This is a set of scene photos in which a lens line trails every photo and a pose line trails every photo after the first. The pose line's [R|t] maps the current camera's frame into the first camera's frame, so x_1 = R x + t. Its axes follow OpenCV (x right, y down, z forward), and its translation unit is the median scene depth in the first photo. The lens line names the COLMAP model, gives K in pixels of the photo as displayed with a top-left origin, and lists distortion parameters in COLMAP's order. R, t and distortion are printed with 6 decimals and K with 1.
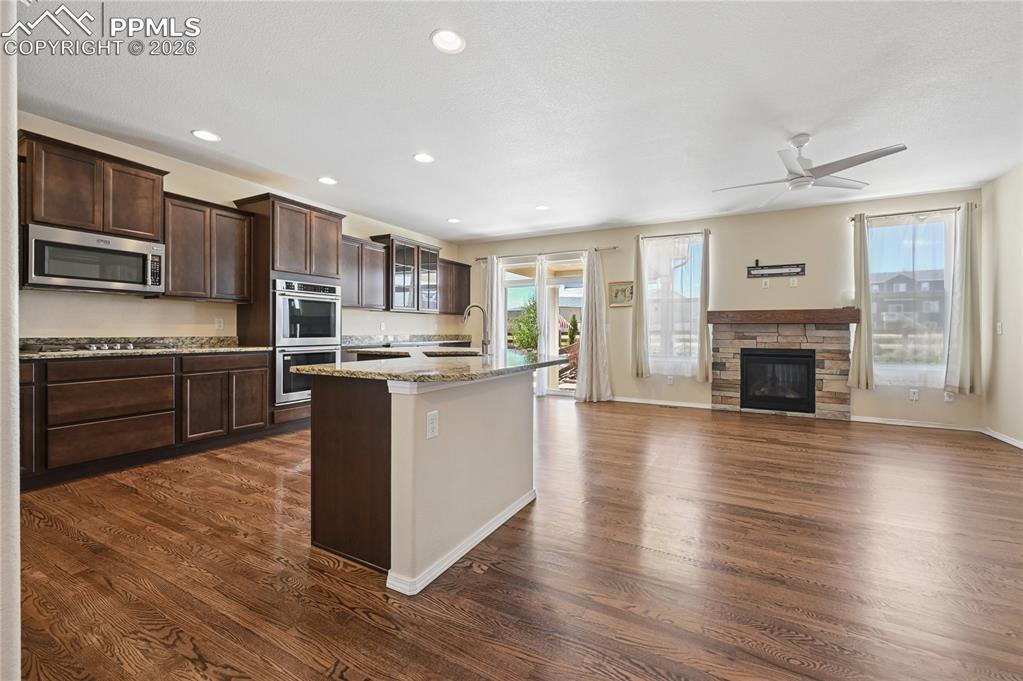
lens RADIAL K [[407.0, 0, 529.3], [0, 407.0, 332.1], [0, 0, 1]] dist [-0.003179, 0.000843]
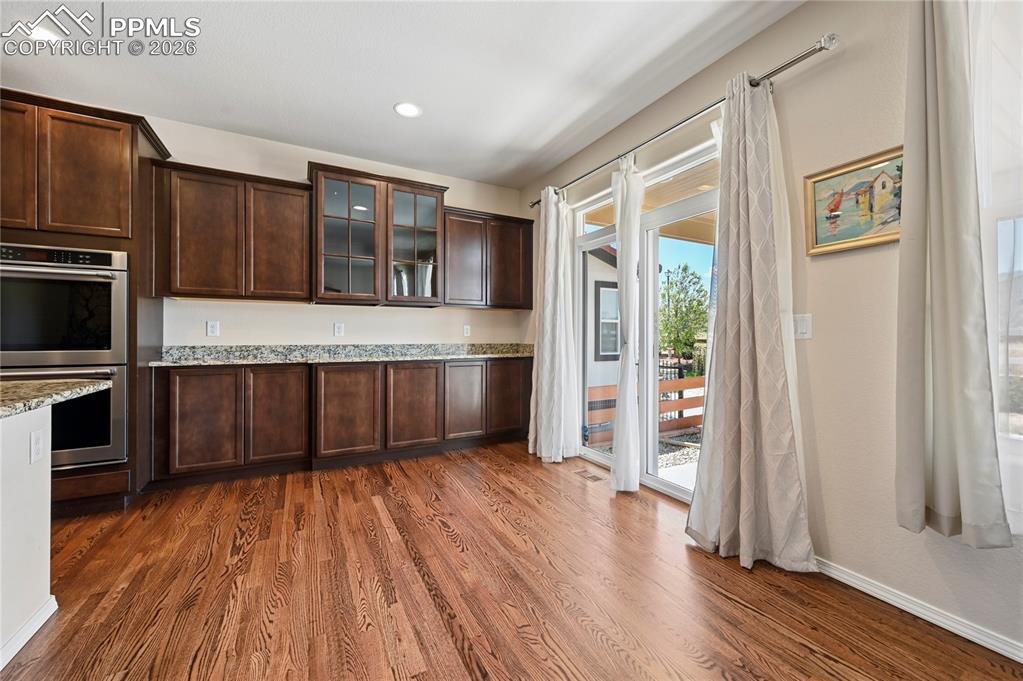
lens RADIAL K [[407.0, 0, 532.0], [0, 407.0, 335.4], [0, 0, 1]] dist [-0.003179, 0.000843]
pose [[0.837617, -0.004844, -0.546237, 0.227964], [0.000363, 0.999965, -0.008312, -0.001231], [0.546259, 0.006764, 0.837589, 0.762970]]
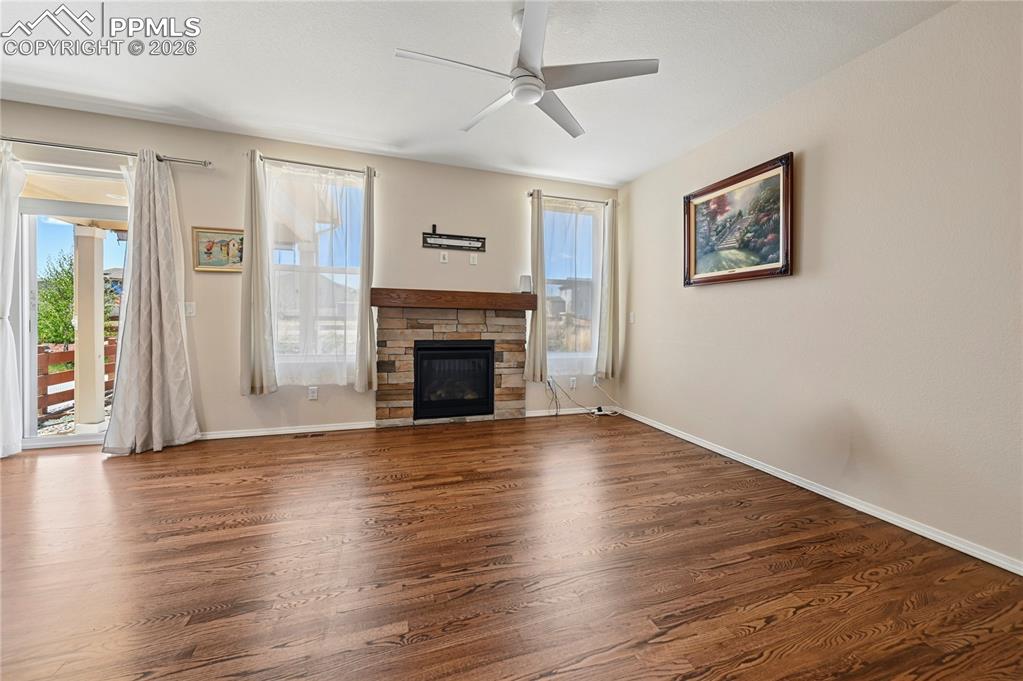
lens RADIAL K [[407.0, 0, 534.0], [0, 407.0, 328.1], [0, 0, 1]] dist [-0.003179, 0.000843]
pose [[0.676929, -0.007797, 0.736007, 0.124333], [-0.009765, 0.999761, 0.019572, 0.000074], [-0.735984, -0.020436, 0.676691, 0.347652]]
